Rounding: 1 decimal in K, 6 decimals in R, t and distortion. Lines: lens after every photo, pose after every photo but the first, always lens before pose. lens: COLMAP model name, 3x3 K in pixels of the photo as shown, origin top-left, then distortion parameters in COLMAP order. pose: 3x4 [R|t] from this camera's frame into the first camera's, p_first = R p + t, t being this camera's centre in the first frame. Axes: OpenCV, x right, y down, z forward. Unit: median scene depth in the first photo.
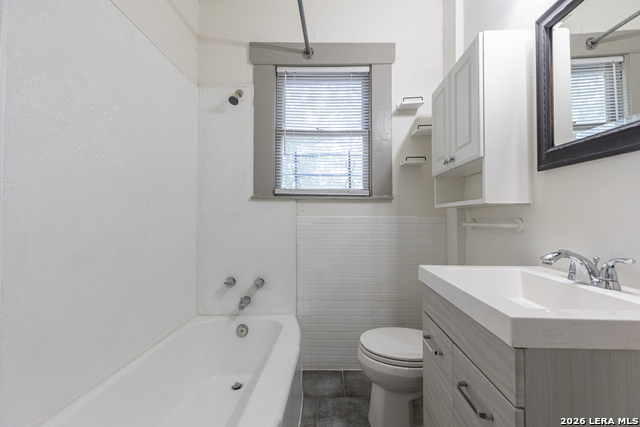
lens RADIAL K [[289.5, 0, 322.7], [0, 289.5, 216.0], [0, 0, 1]] dist [0.009074, -0.001575]
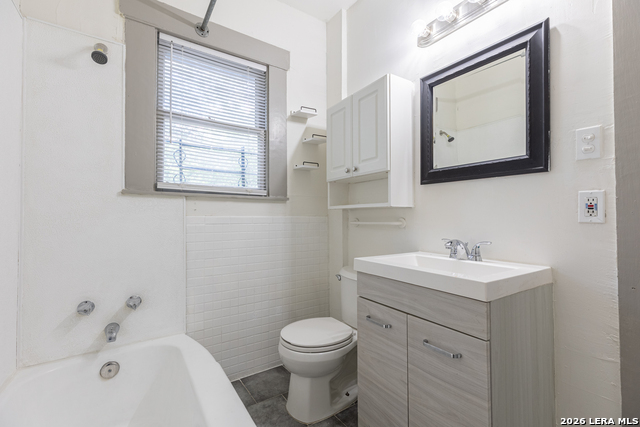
lens RADIAL K [[289.5, 0, 322.9], [0, 289.5, 216.4], [0, 0, 1]] dist [0.009074, -0.001575]
pose [[0.812012, -0.000091, 0.583641, -0.266590], [-0.000805, 0.999999, 0.001277, -0.000305], [-0.583640, -0.001507, 0.812011, 0.074492]]
